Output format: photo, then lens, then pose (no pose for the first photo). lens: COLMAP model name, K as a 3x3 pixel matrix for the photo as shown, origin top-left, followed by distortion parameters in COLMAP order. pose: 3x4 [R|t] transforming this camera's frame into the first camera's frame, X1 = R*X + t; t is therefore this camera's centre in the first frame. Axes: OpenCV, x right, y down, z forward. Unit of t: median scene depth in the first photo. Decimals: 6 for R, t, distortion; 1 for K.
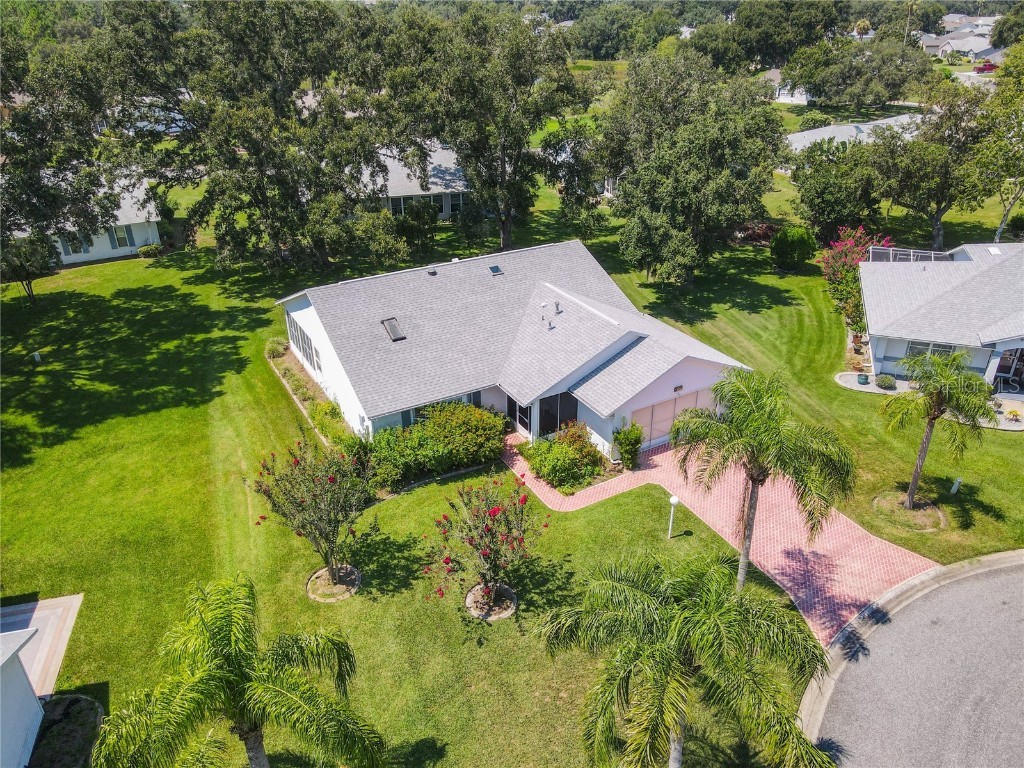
lens RADIAL K [[752.7, 0, 515.2], [0, 752.7, 383.5], [0, 0, 1]] dist [0.016920, 0.012978]
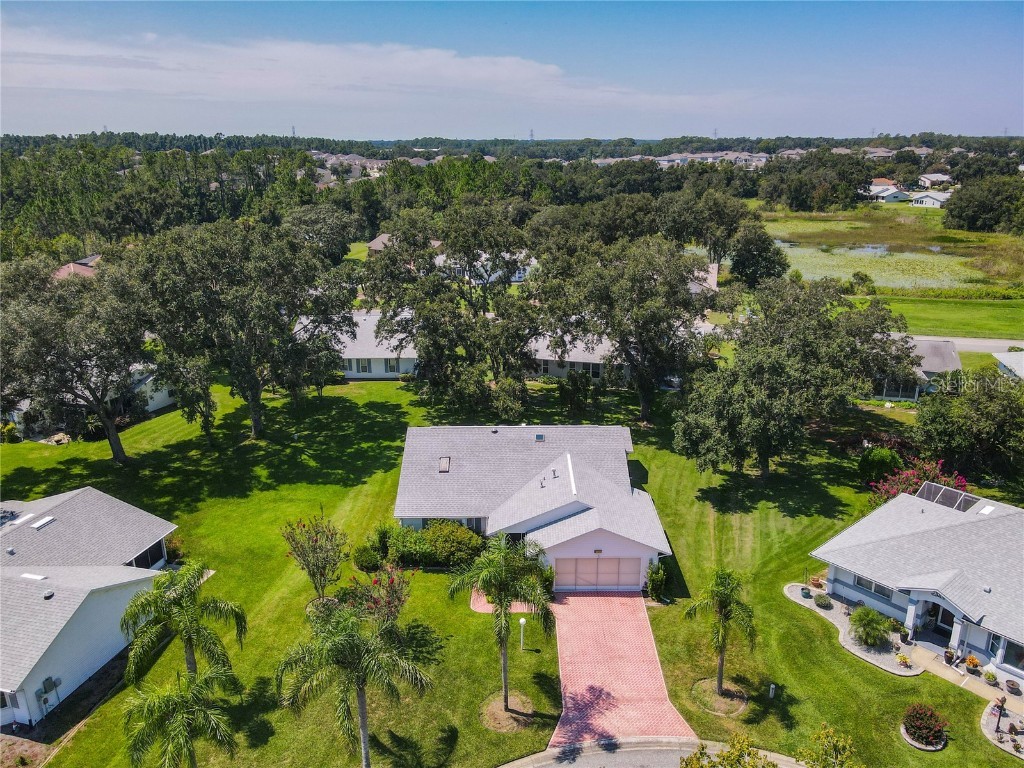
lens RADIAL K [[752.2, 0, 512.9], [0, 752.2, 389.0], [0, 0, 1]] dist [0.000370, 0.044045]
pose [[0.866197, 0.156727, -0.474489, 0.547532], [-0.228977, 0.968475, -0.098111, -0.086864], [0.444154, 0.193631, 0.874777, -0.231323]]
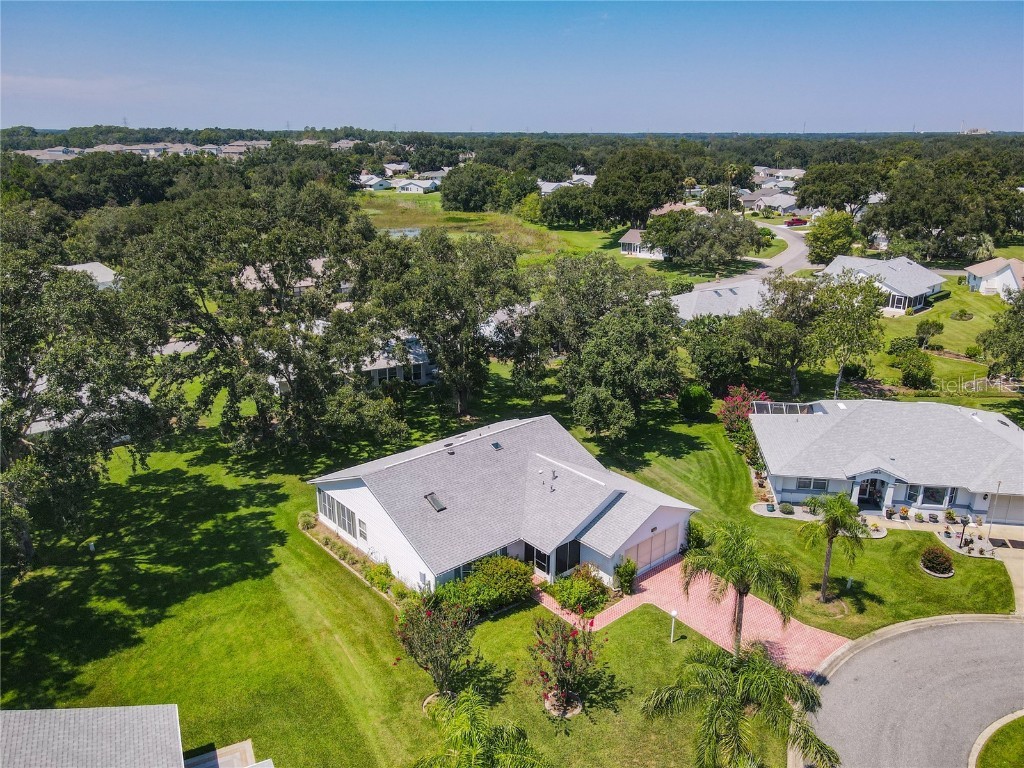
lens RADIAL K [[767.9, 0, 515.8], [0, 767.9, 384.8], [0, 0, 1]] dist [-0.008534, 0.064485]
pose [[0.981903, -0.054367, 0.181413, -0.215892], [0.082460, 0.985073, -0.151103, -0.050331], [-0.170490, 0.163327, 0.971729, -0.280840]]
